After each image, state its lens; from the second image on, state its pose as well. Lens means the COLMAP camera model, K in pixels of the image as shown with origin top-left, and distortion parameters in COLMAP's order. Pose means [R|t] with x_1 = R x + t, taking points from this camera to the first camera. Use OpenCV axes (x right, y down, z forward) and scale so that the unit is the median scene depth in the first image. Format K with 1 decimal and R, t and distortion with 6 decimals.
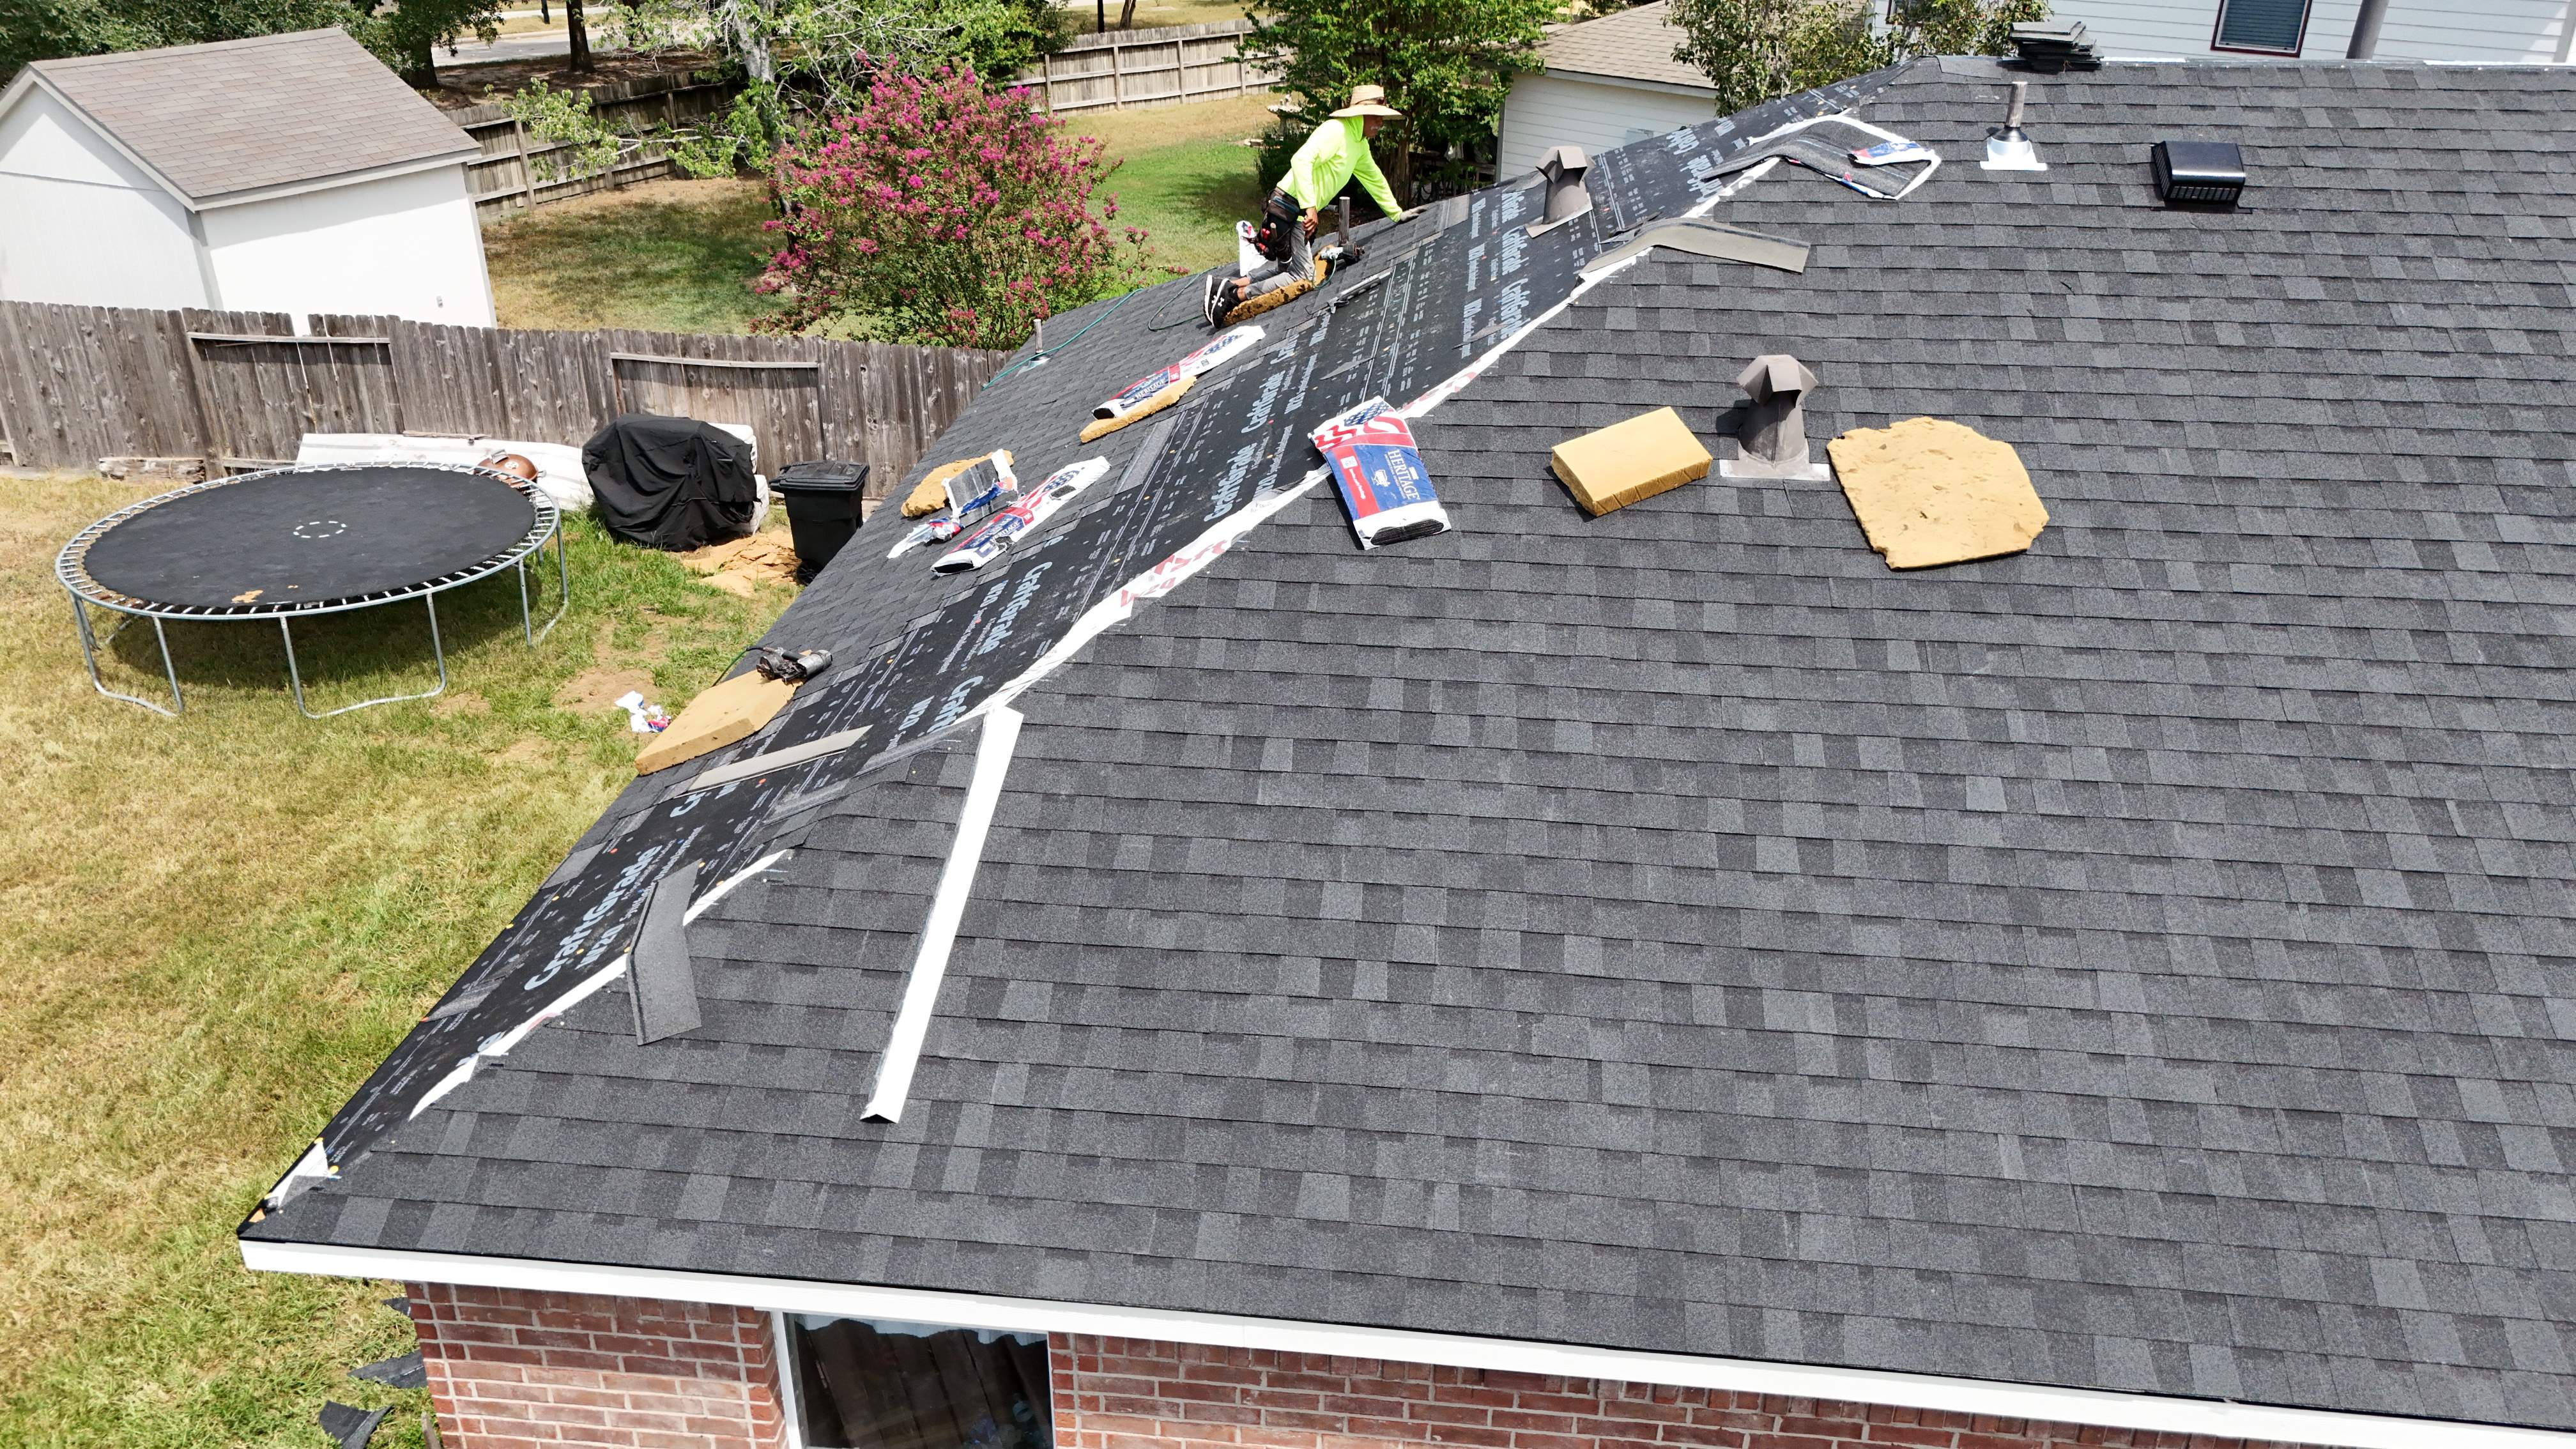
lens RADIAL K [[1878.1, 0, 1282.7], [0, 1878.1, 729.0], [0, 0, 1]] dist [0.028215, -0.023377]
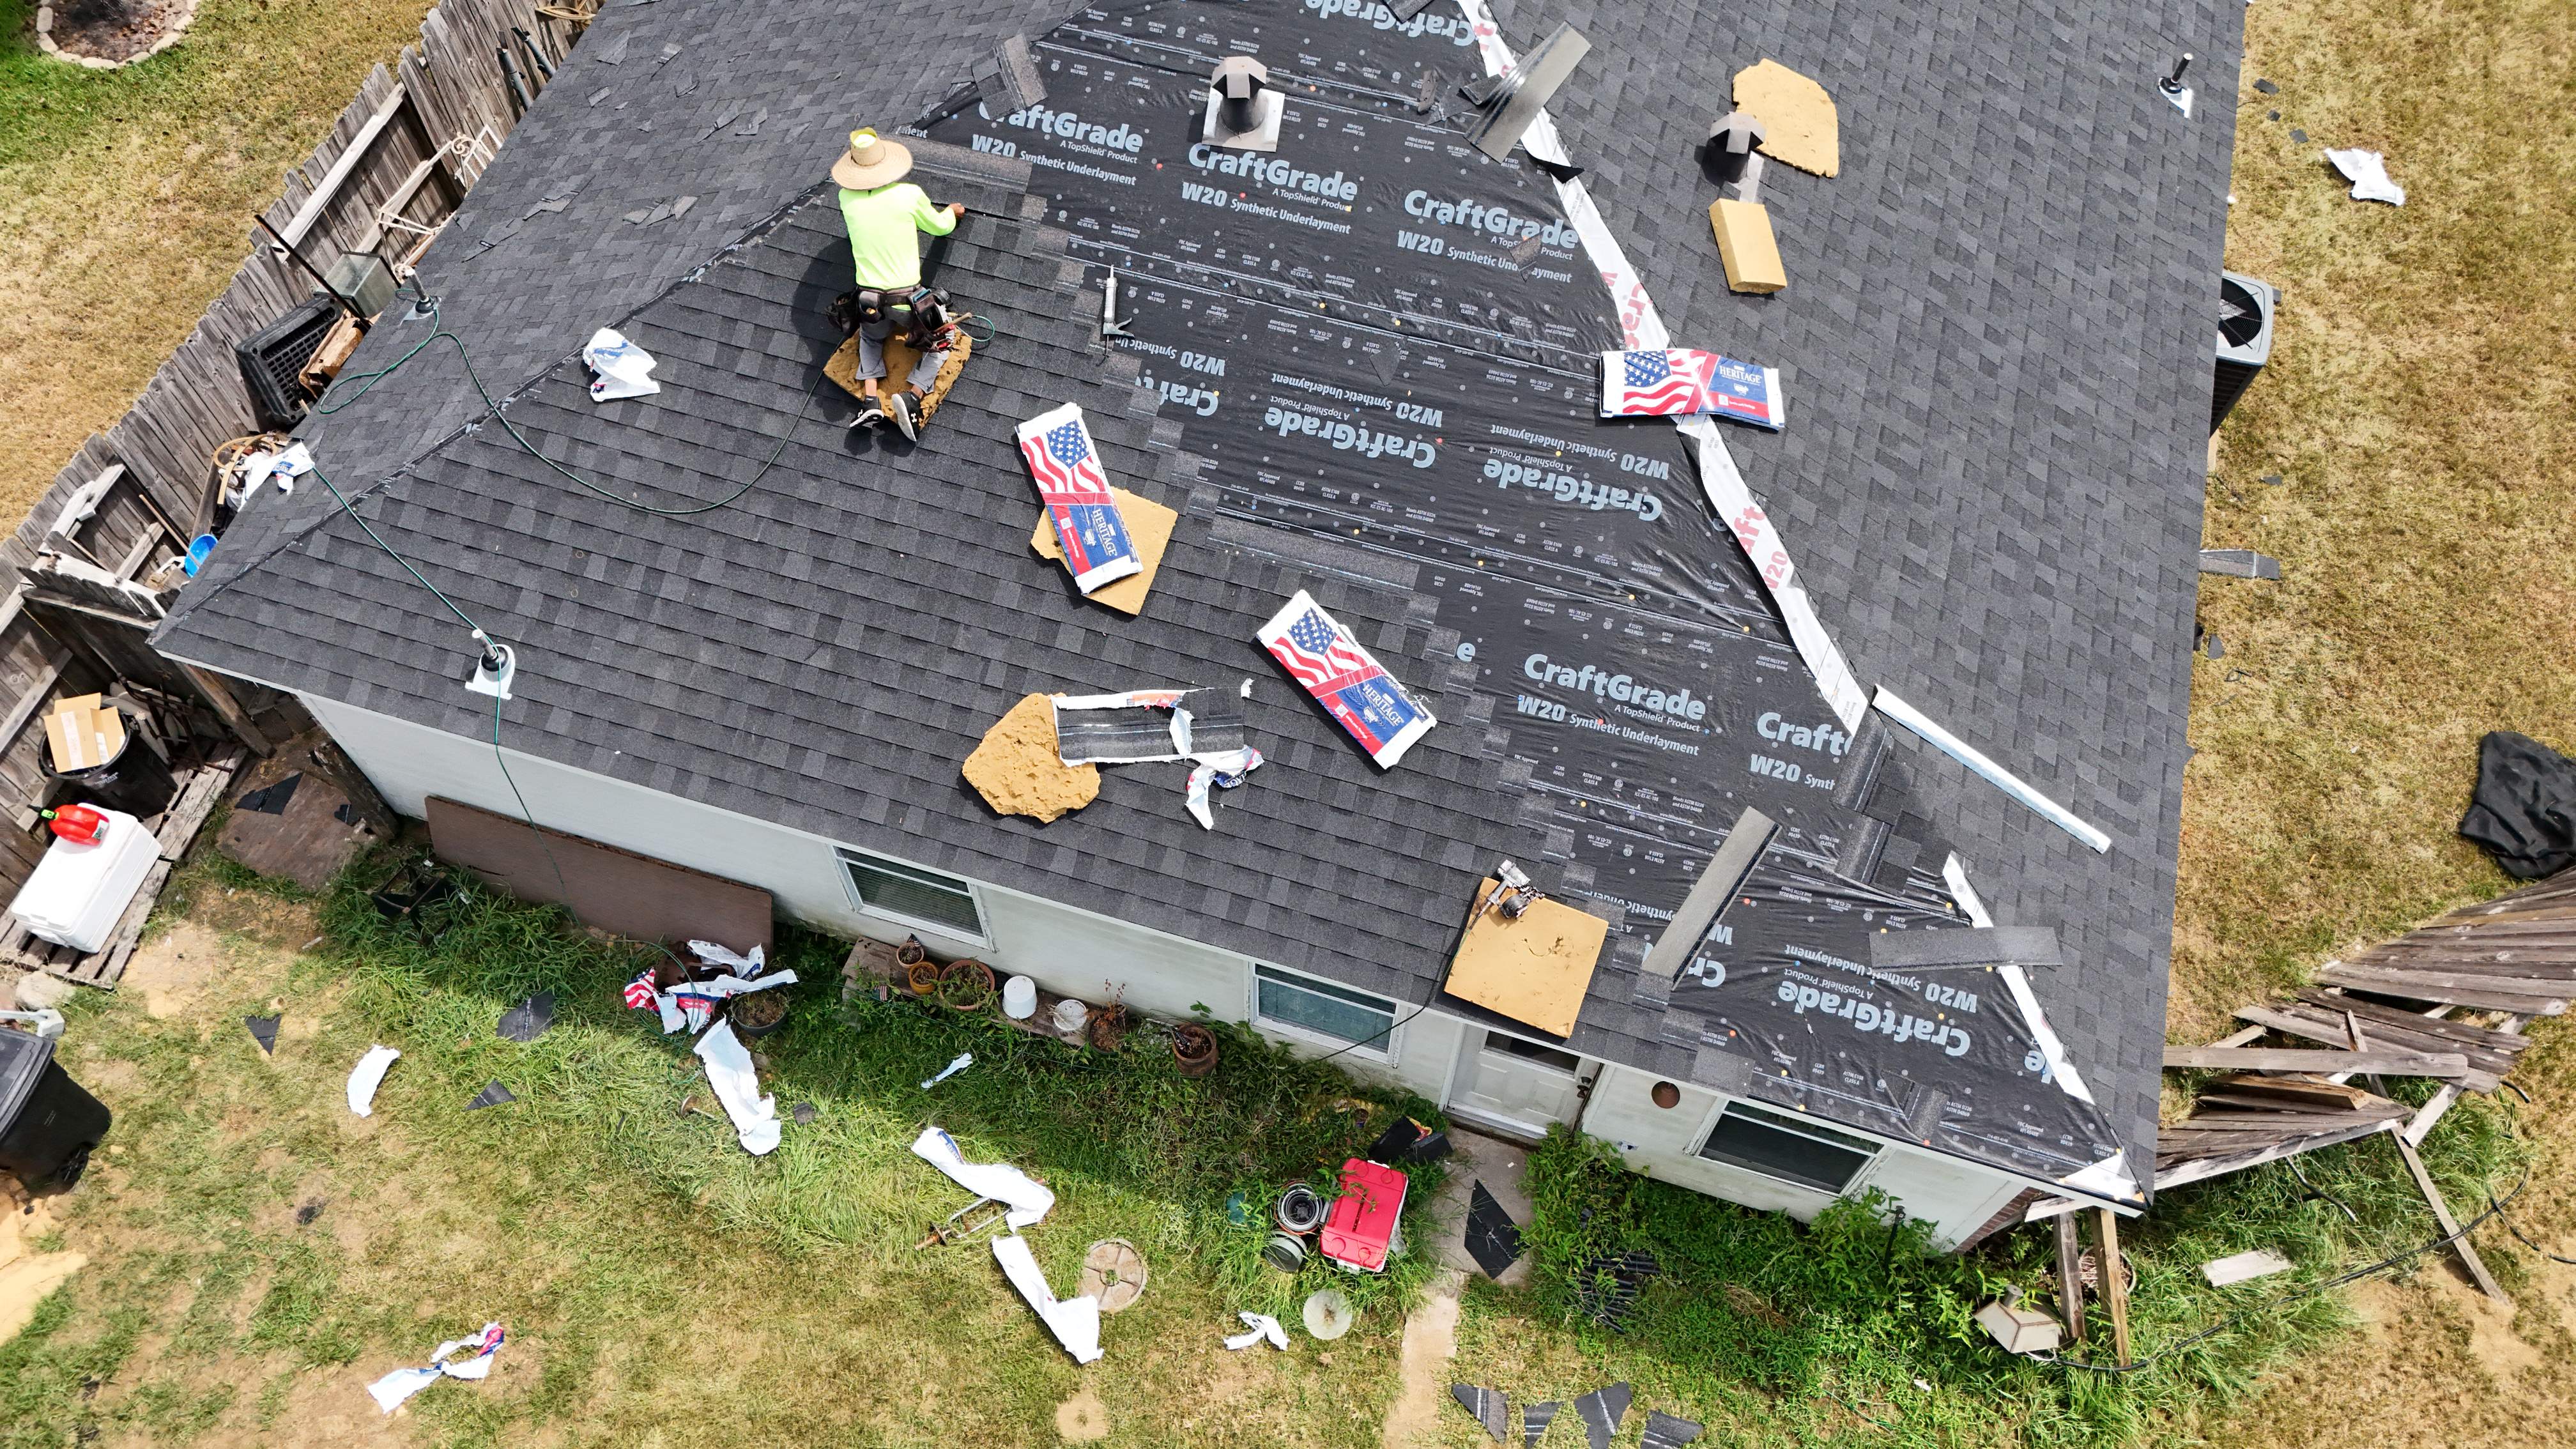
lens RADIAL K [[1878.1, 0, 1283.0], [0, 1878.1, 715.9], [0, 0, 1]] dist [0.028215, -0.023377]
pose [[0.190592, -0.847134, 0.496023, -1.021501], [0.432577, 0.526058, 0.732216, -1.324332], [-0.881222, 0.075013, 0.466713, 0.778552]]
